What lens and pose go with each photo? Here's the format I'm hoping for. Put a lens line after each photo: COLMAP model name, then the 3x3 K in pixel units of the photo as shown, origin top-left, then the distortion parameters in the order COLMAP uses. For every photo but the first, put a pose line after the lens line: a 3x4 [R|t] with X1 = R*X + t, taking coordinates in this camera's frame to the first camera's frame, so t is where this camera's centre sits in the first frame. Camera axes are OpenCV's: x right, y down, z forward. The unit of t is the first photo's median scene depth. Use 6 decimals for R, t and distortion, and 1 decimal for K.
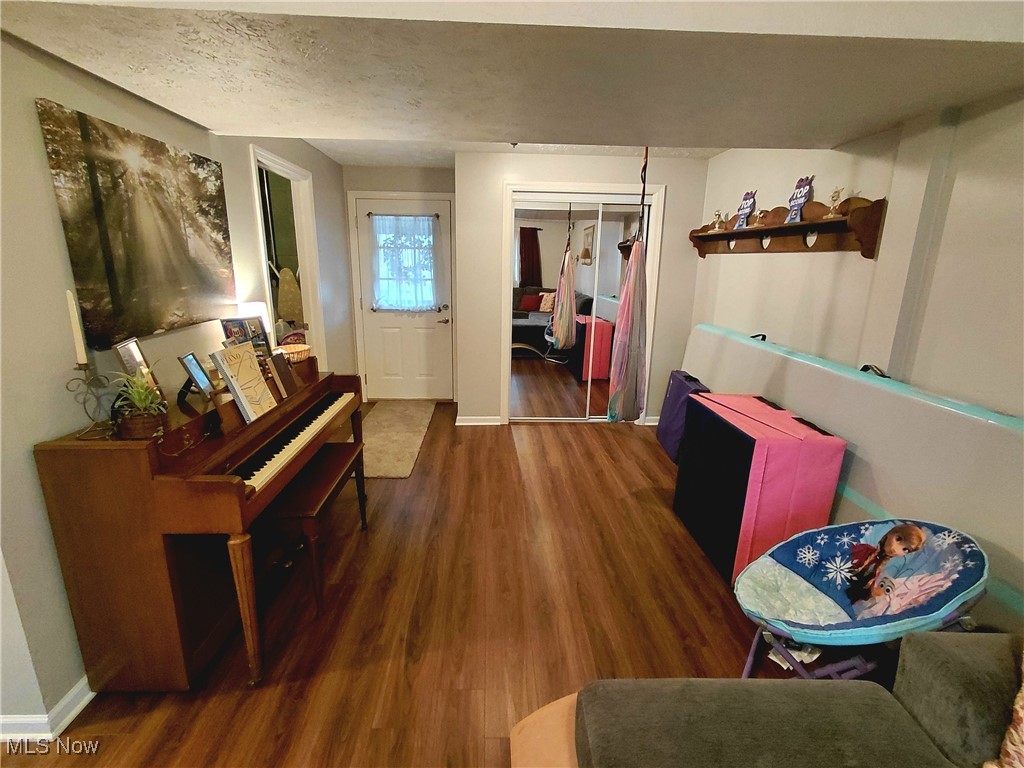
lens RADIAL K [[470.8, 0, 513.6], [0, 470.8, 383.0], [0, 0, 1]] dist [-0.007942, 0.003514]
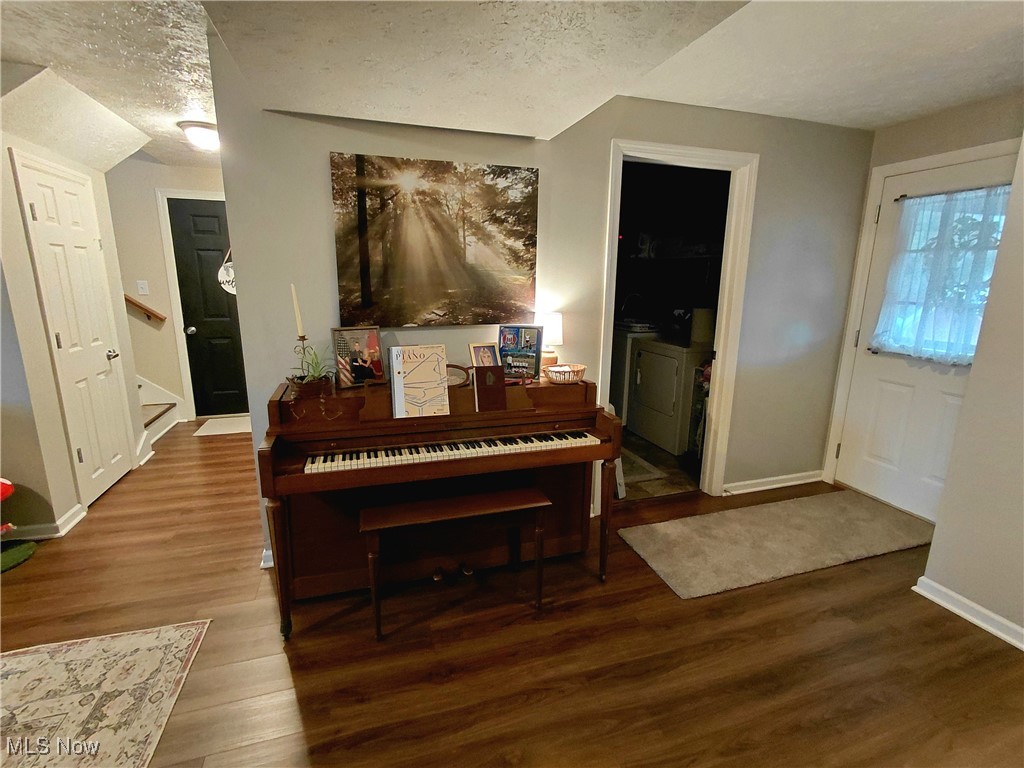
lens RADIAL K [[470.8, 0, 511.3], [0, 470.8, 381.9], [0, 0, 1]] dist [-0.007942, 0.003514]
pose [[0.248570, 0.194836, -0.948816, 0.435139], [-0.247954, 0.959721, 0.132117, -0.180357], [0.936340, 0.202422, 0.286868, 0.867180]]
